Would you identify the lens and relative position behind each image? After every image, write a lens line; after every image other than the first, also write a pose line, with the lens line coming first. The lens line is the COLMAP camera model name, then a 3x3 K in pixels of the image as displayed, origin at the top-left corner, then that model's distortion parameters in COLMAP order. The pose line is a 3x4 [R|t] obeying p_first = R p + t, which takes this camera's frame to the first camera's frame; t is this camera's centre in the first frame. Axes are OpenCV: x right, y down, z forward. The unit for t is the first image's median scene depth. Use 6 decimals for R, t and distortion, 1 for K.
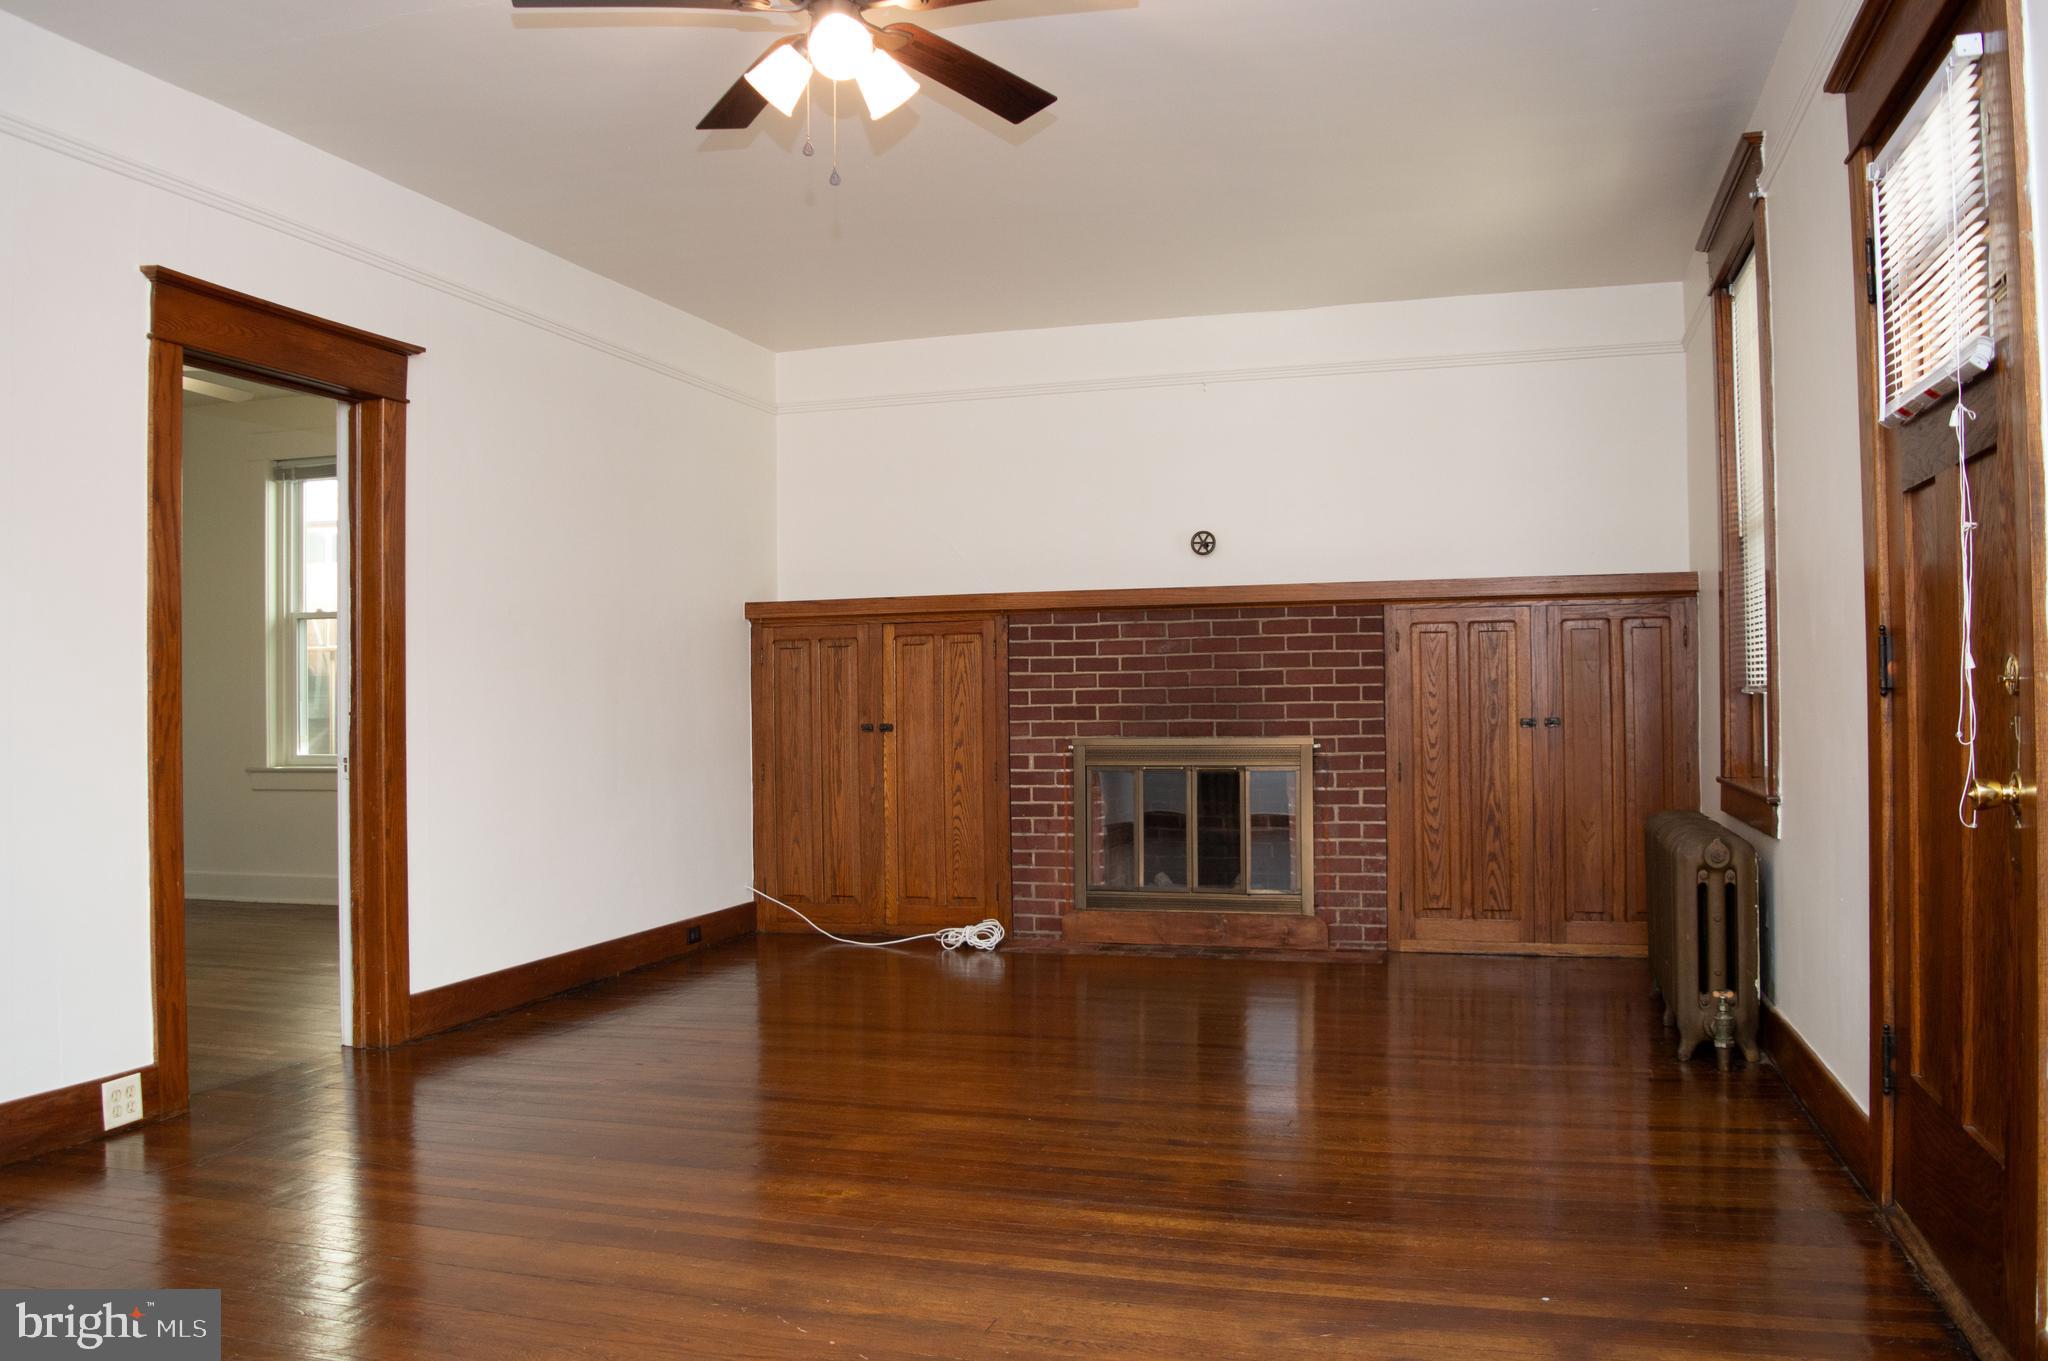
lens RADIAL K [[1627.6, 0, 1022.3], [0, 1627.6, 683.2], [0, 0, 1]] dist [-0.096624, 0.022107]
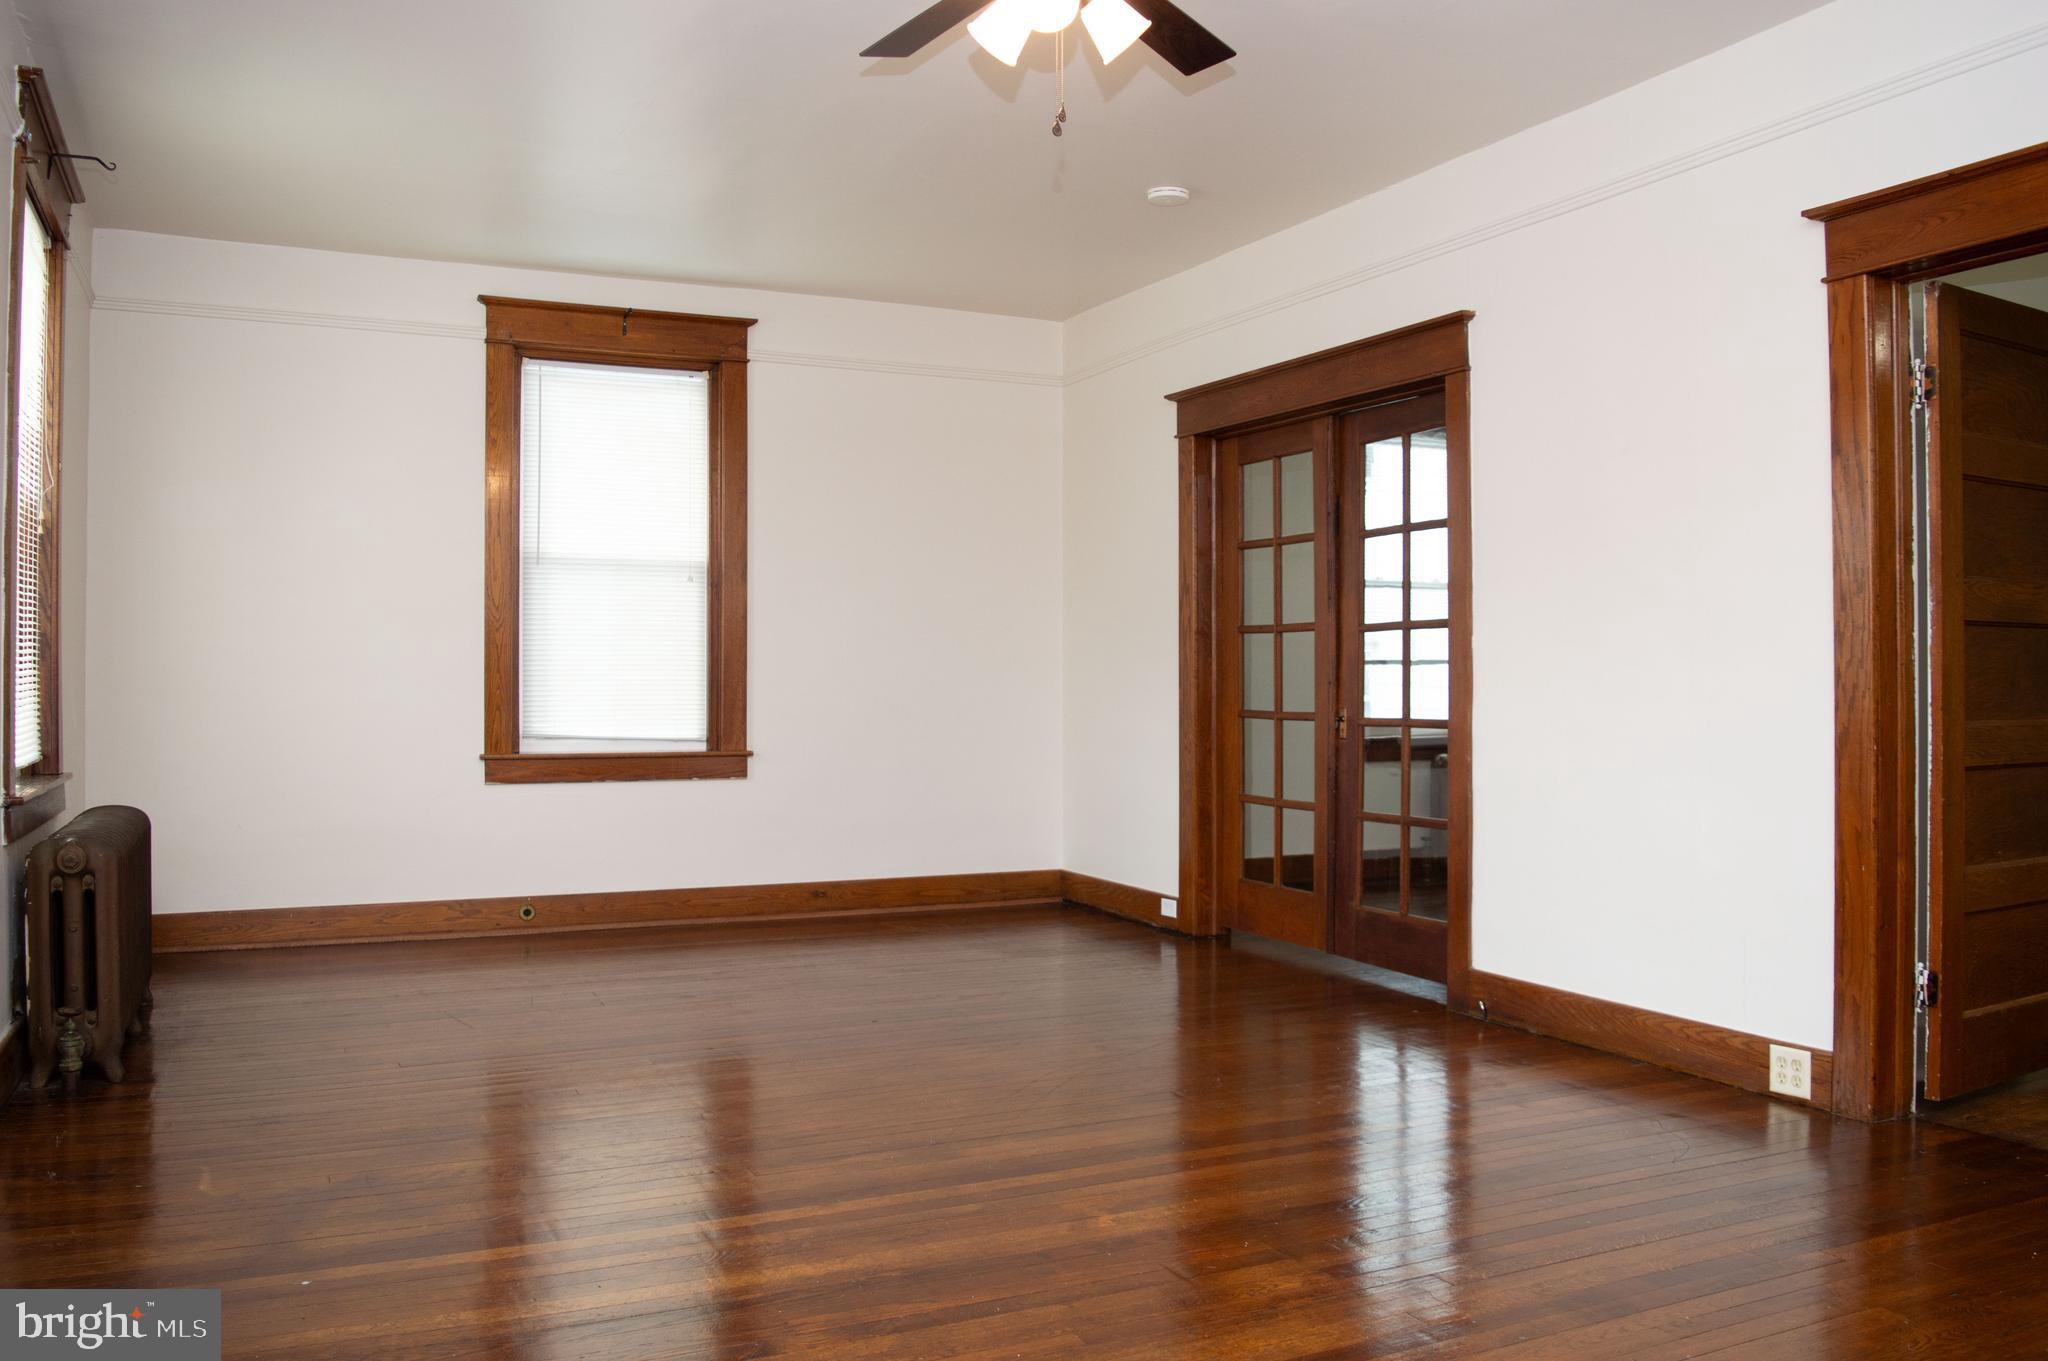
lens RADIAL K [[1627.6, 0, 1017.2], [0, 1627.6, 676.6], [0, 0, 1]] dist [-0.096624, 0.022107]
pose [[-0.736011, 0.009139, -0.676908, 0.495569], [0.013675, 0.999906, -0.001369, 0.012871], [0.676832, -0.010264, -0.736066, 1.518429]]
